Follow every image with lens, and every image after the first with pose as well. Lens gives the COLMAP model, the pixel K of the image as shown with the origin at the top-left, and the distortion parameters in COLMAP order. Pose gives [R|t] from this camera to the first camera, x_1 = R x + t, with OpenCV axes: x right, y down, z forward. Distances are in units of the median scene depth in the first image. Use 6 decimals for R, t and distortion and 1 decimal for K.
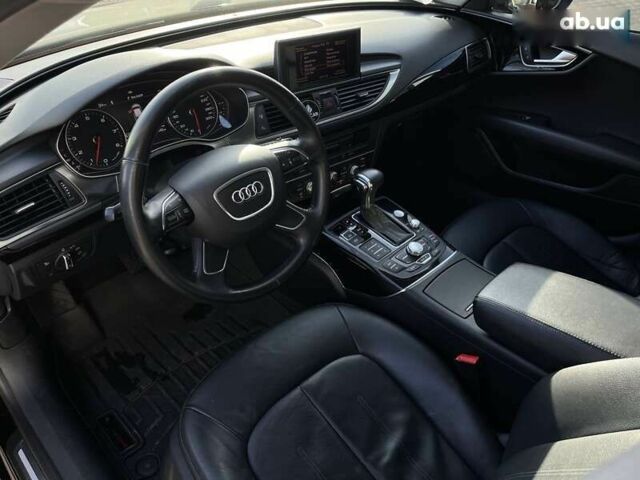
lens RADIAL K [[489.6, 0, 320.0], [0, 489.6, 240.0], [0, 0, 1]] dist [0.060101, -0.067477]
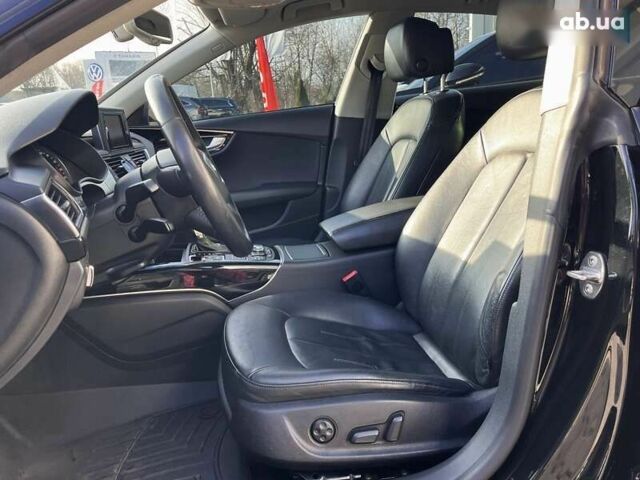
lens RADIAL K [[561.1, 0, 320.0], [0, 561.1, 240.0], [0, 0, 1]] dist [0.071439, -0.098238]
pose [[0.554941, -0.256488, 0.791362, -0.822453], [0.569828, 0.810267, -0.136976, 0.283254], [-0.606082, 0.526954, 0.595805, 0.067257]]
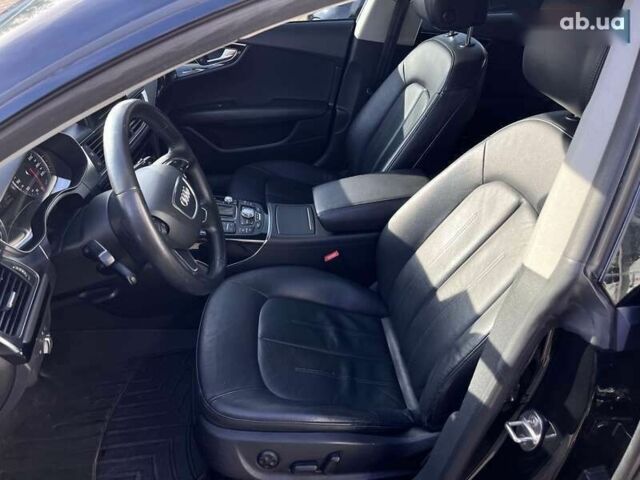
lens RADIAL K [[489.6, 0, 320.0], [0, 489.6, 240.0], [0, 0, 1]] dist [0.060101, -0.067477]
pose [[0.632720, -0.446087, 0.632987, -0.523719], [0.466431, 0.872035, 0.148317, -0.022278], [-0.618149, 0.201402, 0.759822, -0.058780]]
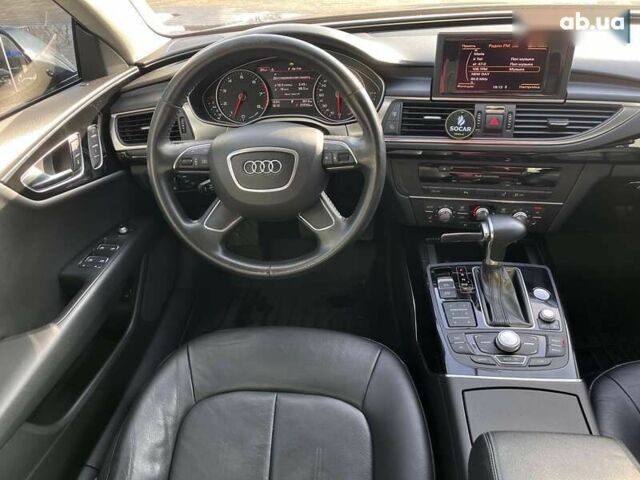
lens RADIAL K [[489.6, 0, 320.0], [0, 489.6, 240.0], [0, 0, 1]] dist [0.060101, -0.067477]
pose [[0.642429, 0.376323, -0.667582, 0.443700], [-0.401086, 0.907398, 0.125535, -0.095234], [0.653004, 0.187111, 0.733877, 0.281122]]
